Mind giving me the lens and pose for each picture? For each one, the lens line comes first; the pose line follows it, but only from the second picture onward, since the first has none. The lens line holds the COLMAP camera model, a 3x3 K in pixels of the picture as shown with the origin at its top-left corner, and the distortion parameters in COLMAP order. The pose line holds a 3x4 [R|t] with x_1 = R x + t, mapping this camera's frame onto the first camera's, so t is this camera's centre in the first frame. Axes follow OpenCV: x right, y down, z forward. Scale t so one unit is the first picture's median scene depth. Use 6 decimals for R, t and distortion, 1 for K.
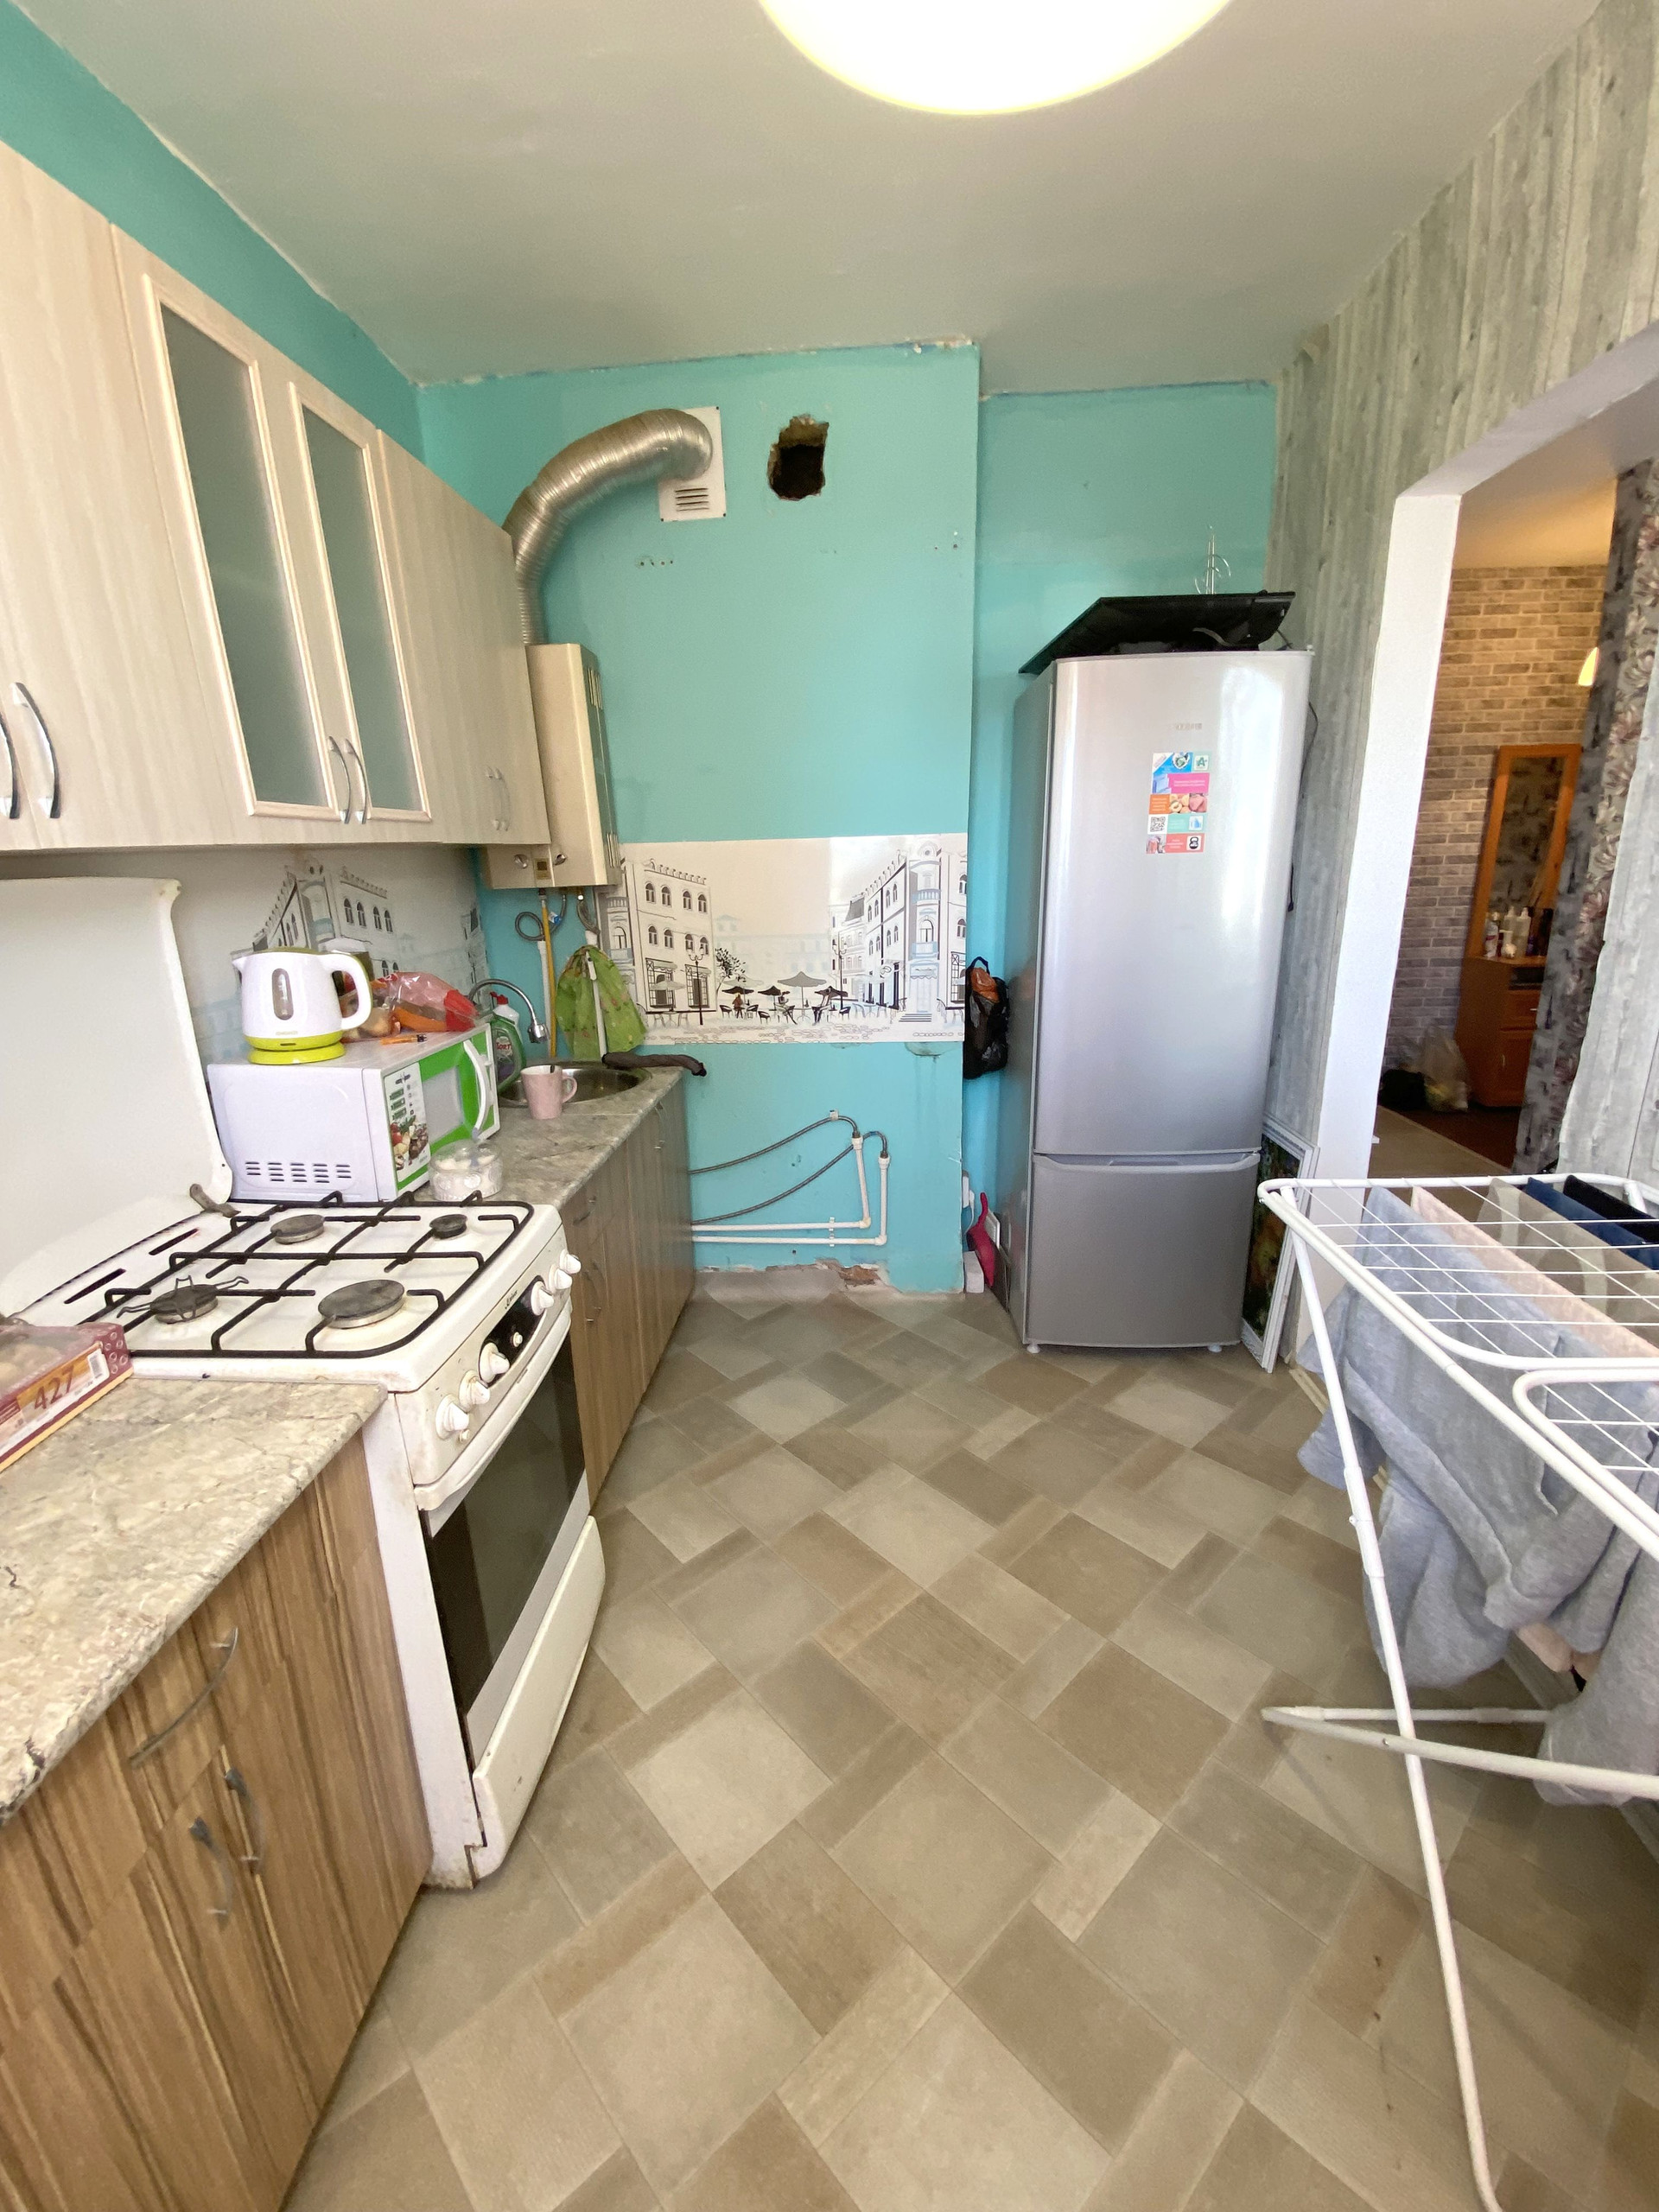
lens RADIAL K [[905.5, 0, 820.6], [0, 905.5, 1111.0], [0, 0, 1]] dist [0.062902, -0.042710]
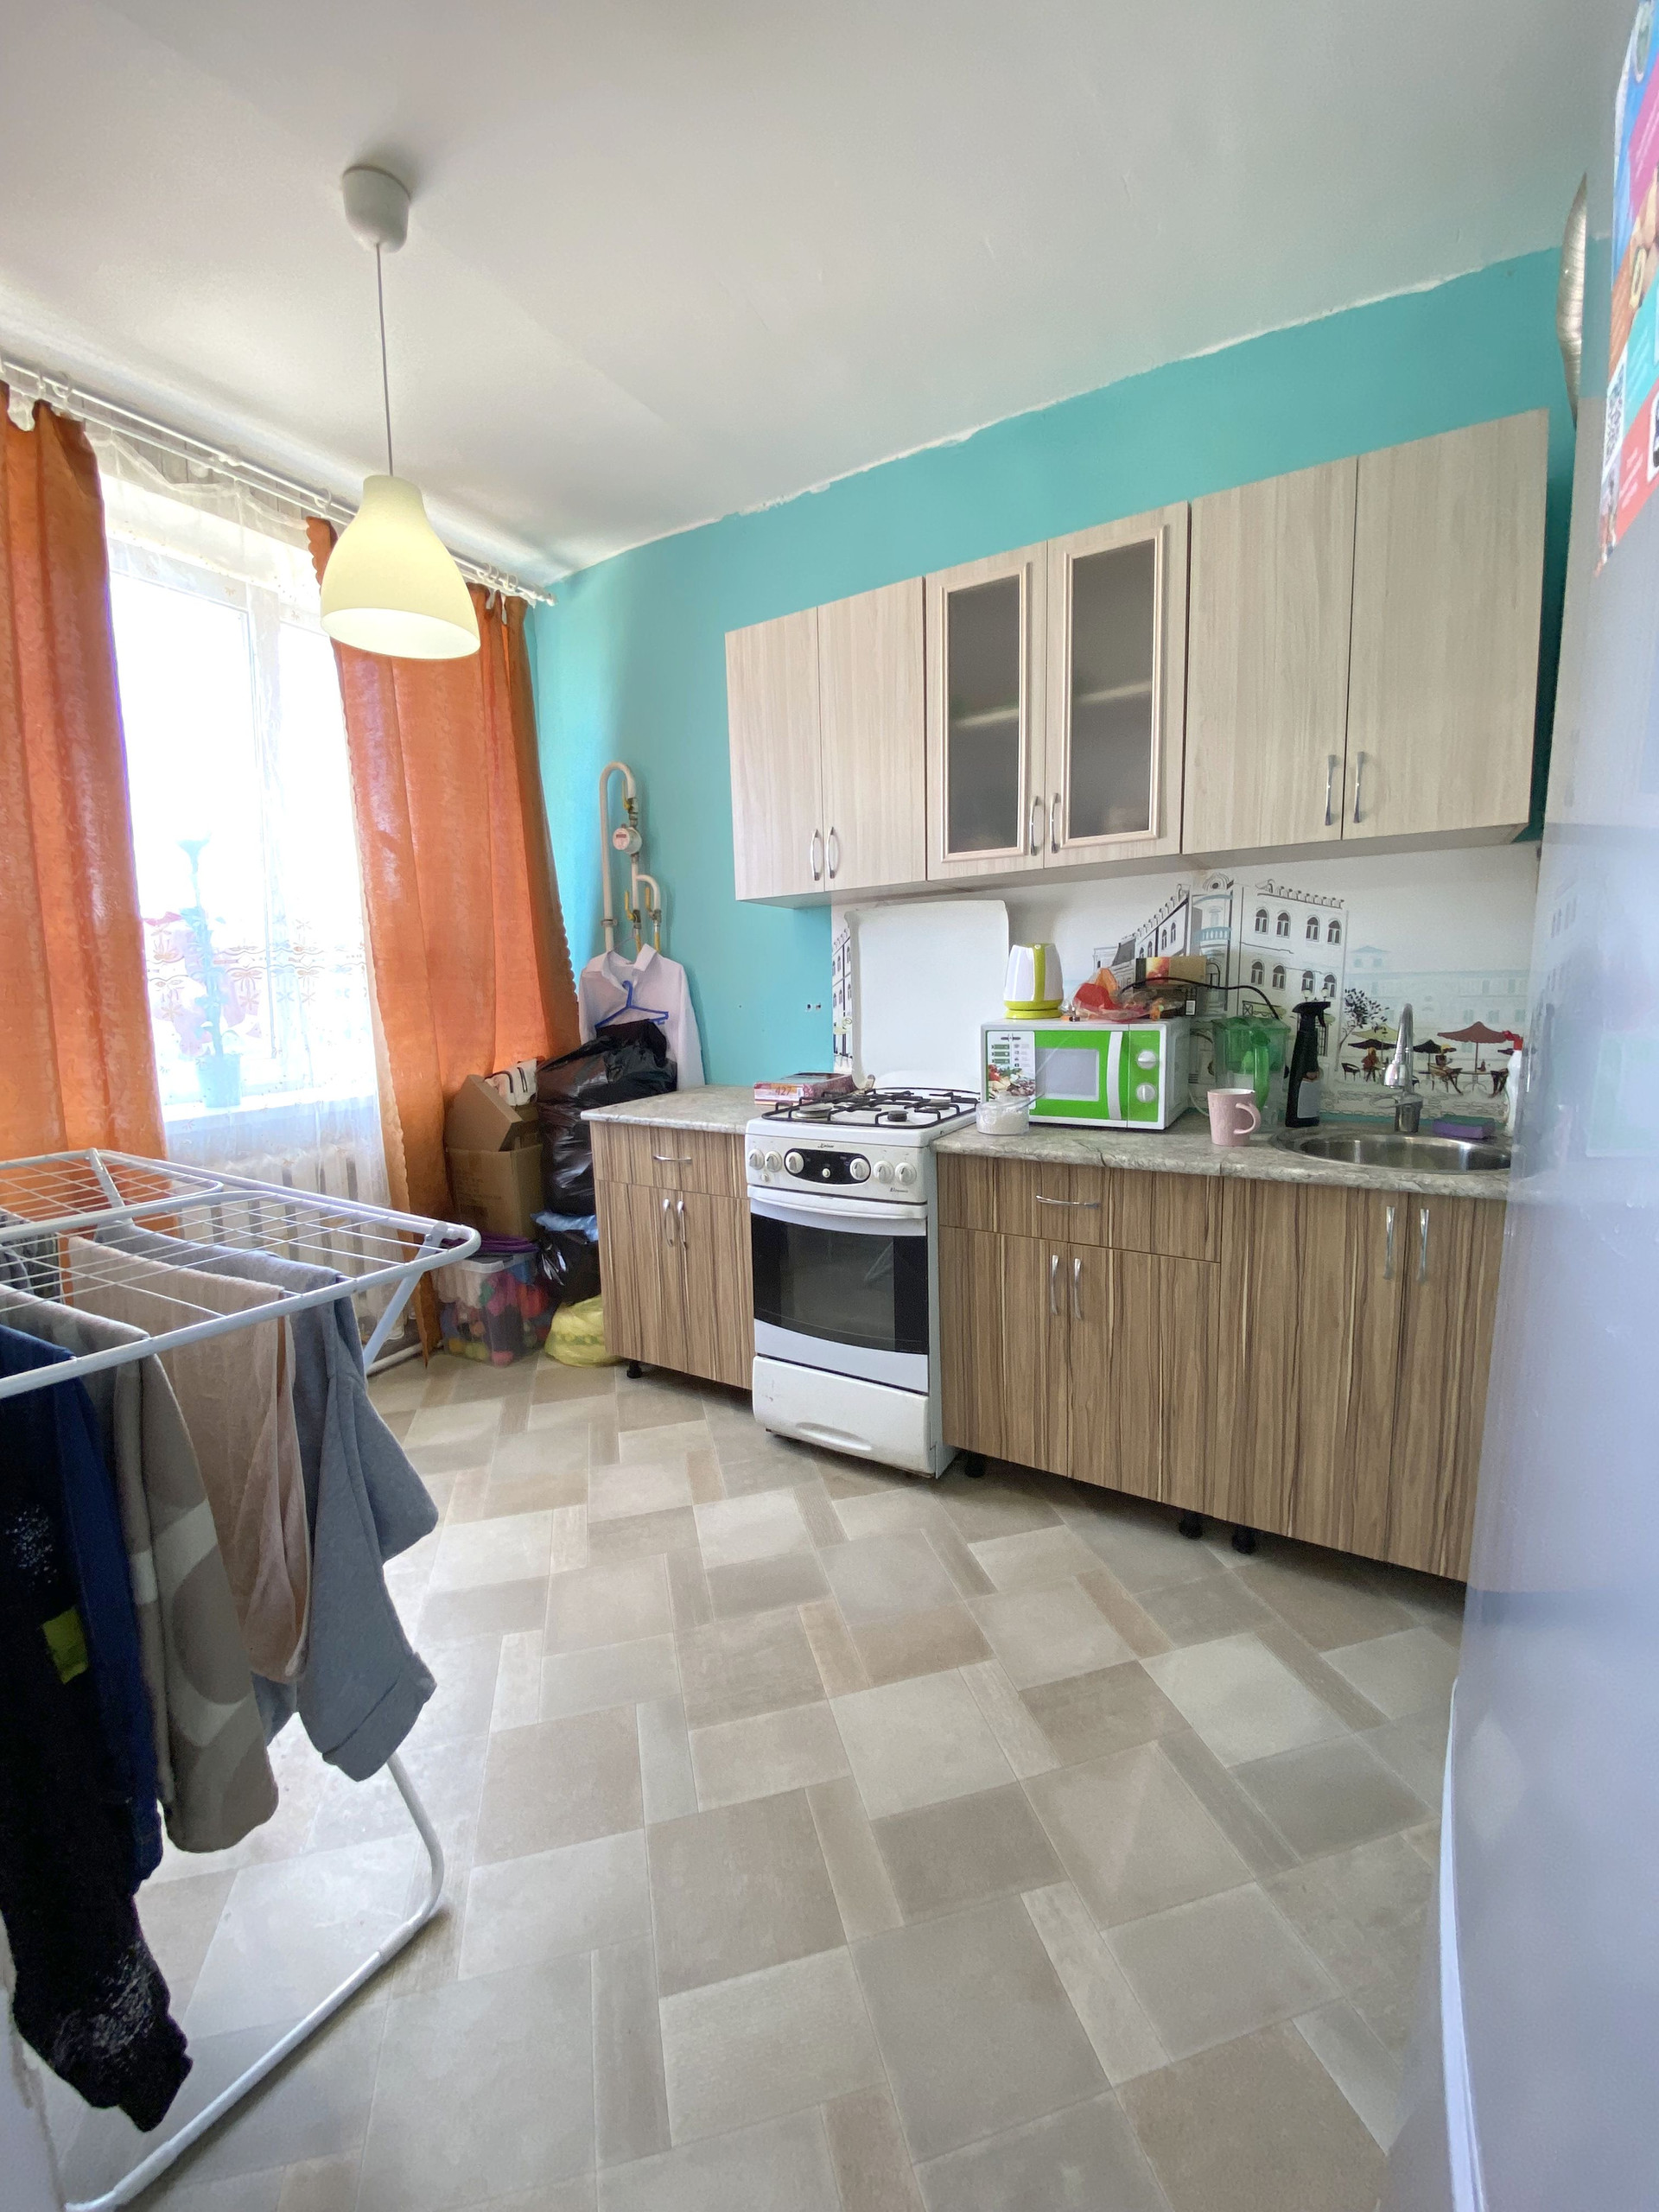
lens RADIAL K [[898.3, 0, 820.8], [0, 898.3, 1096.7], [0, 0, 1]] dist [0.014342, -0.019241]
pose [[-0.457778, 0.161192, -0.874332, 0.861088], [-0.208137, 0.936668, 0.281659, -0.271588], [0.864360, 0.310918, -0.395236, 1.310439]]
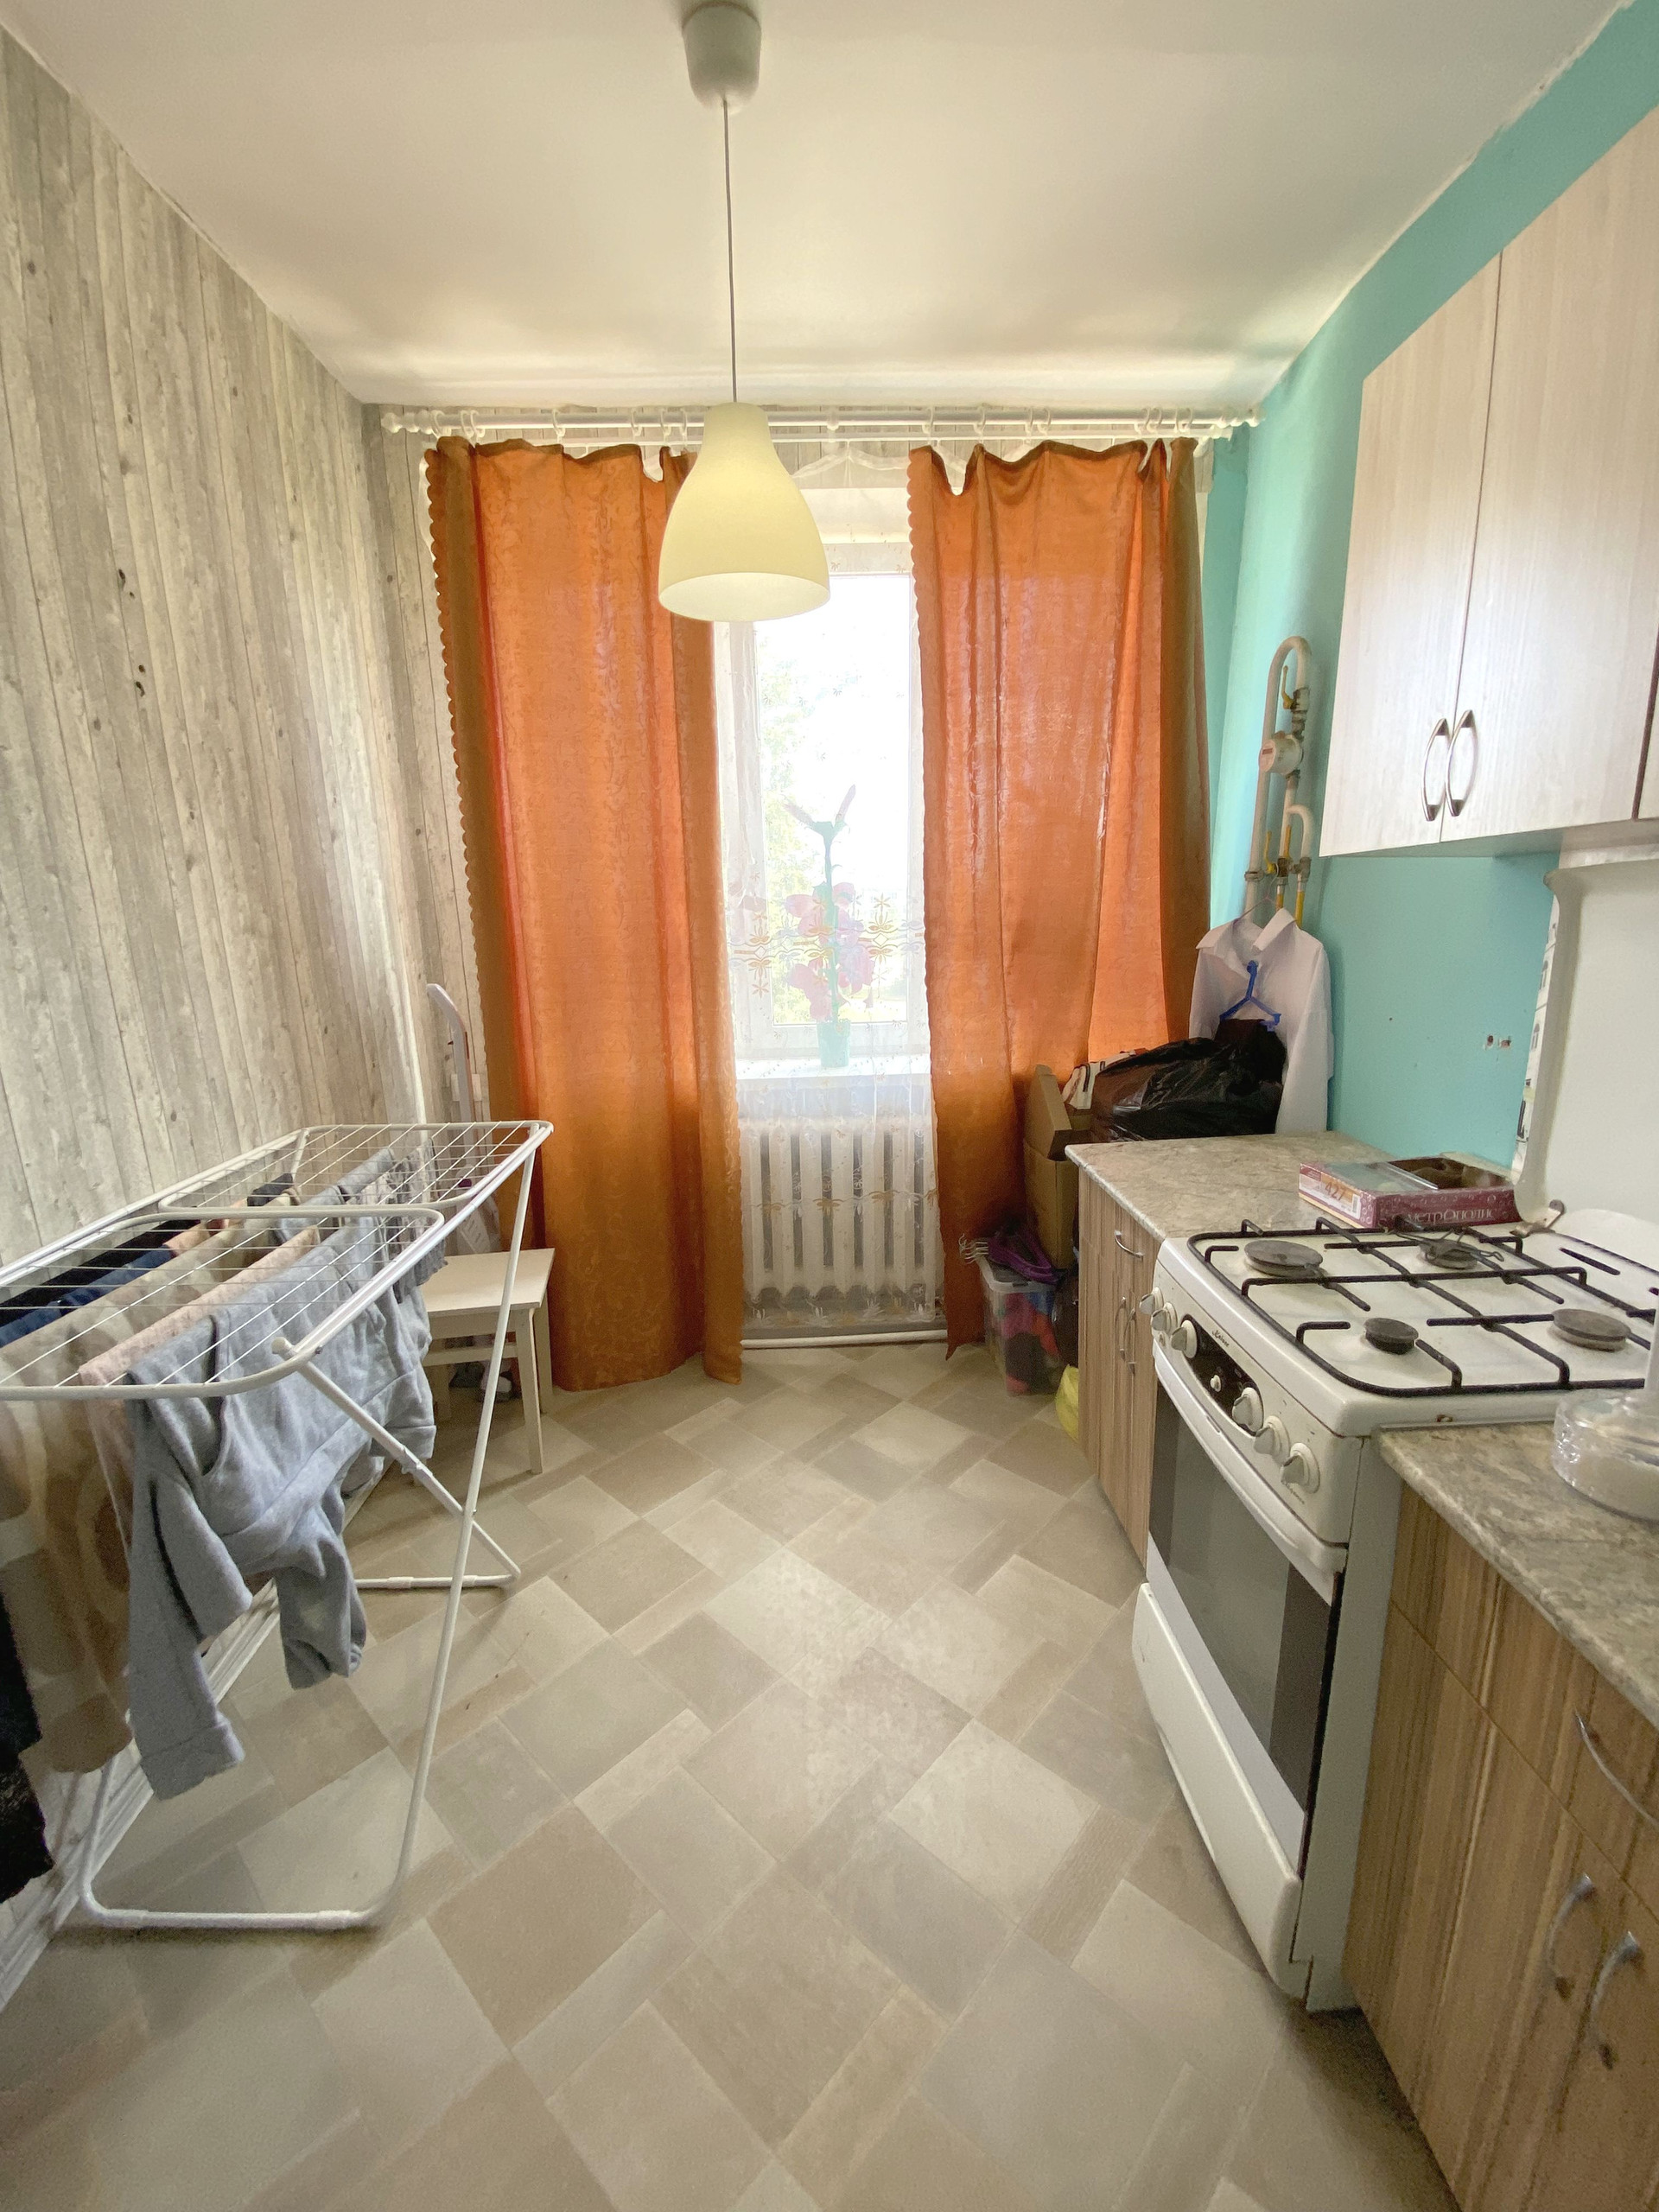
lens RADIAL K [[898.3, 0, 820.8], [0, 898.3, 1096.7], [0, 0, 1]] dist [0.014342, -0.019241]
pose [[-0.994184, 0.078663, -0.073558, 0.082711], [0.034896, 0.881450, 0.470986, -0.361461], [0.101886, 0.465680, -0.879069, 1.340886]]
